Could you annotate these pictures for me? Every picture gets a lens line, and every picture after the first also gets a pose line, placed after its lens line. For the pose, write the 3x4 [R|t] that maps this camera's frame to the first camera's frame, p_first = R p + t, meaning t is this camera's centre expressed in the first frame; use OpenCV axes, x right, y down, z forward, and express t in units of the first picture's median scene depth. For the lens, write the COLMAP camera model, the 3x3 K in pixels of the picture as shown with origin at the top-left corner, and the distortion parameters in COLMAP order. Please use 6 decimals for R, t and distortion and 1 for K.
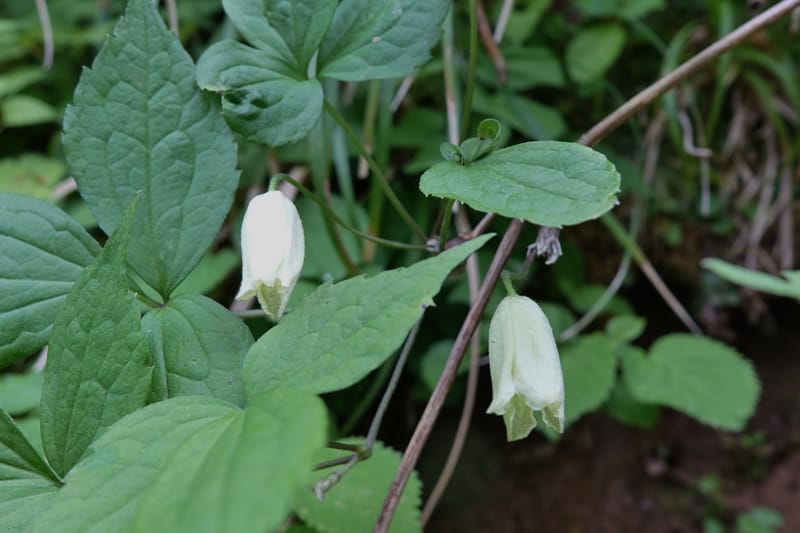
lens RADIAL K [[1147.4, 0, 400.2], [0, 1147.4, 266.4], [0, 0, 1]] dist [-0.026276, 0.000000]
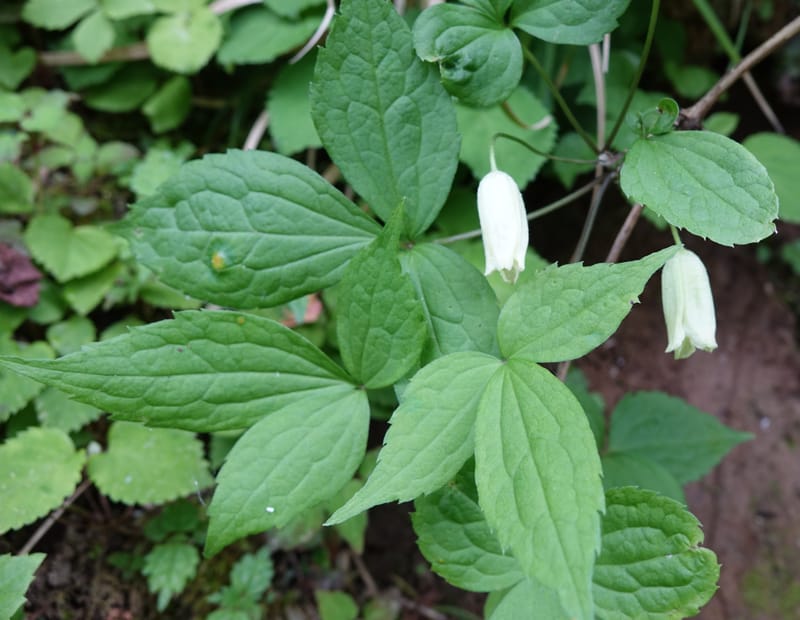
lens RADIAL K [[1310.3, 0, 400.0], [0, 1310.3, 310.0], [0, 0, 1]] dist [0.011786, 0.000000]
pose [[0.993663, -0.076384, 0.082463, -0.336478], [0.006552, 0.771743, 0.635901, -0.835231], [-0.112212, -0.631331, 0.767353, -0.187825]]
